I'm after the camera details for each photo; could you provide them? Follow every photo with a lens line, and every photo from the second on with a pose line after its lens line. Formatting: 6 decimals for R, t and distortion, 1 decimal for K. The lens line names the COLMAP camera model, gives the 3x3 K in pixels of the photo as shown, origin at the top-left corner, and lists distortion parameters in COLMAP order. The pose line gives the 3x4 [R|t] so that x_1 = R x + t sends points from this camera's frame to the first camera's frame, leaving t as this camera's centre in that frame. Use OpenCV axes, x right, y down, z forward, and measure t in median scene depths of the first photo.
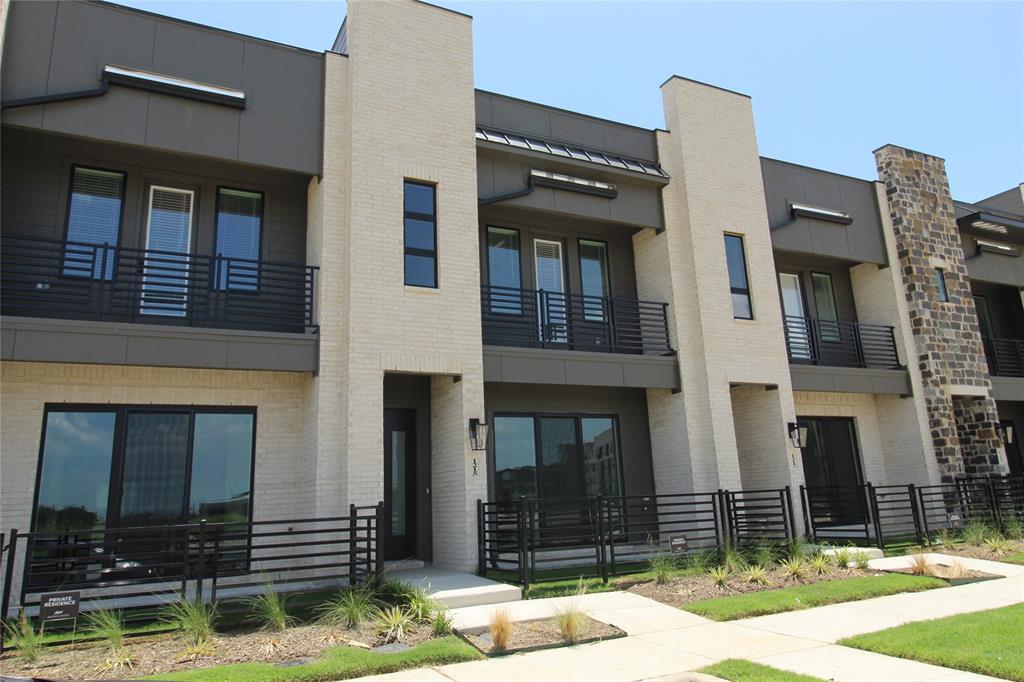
lens RADIAL K [[687.0, 0, 512.0], [0, 687.0, 341.0], [0, 0, 1]] dist [0.002788, 0.003130]
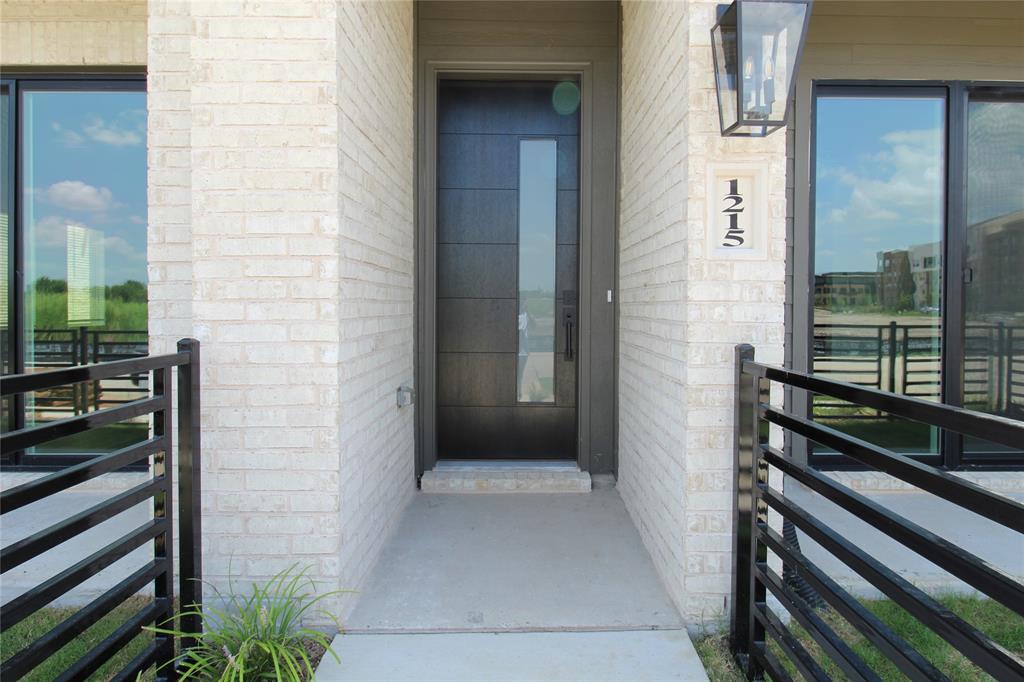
lens RADIAL K [[612.5, 0, 511.5], [0, 612.5, 313.3], [0, 0, 1]] dist [0.000101, -0.000267]
pose [[0.896420, 0.054553, -0.439835, -0.016427], [0.057500, 0.969694, 0.237461, 0.098161], [0.439460, -0.238155, 0.866116, 0.464751]]
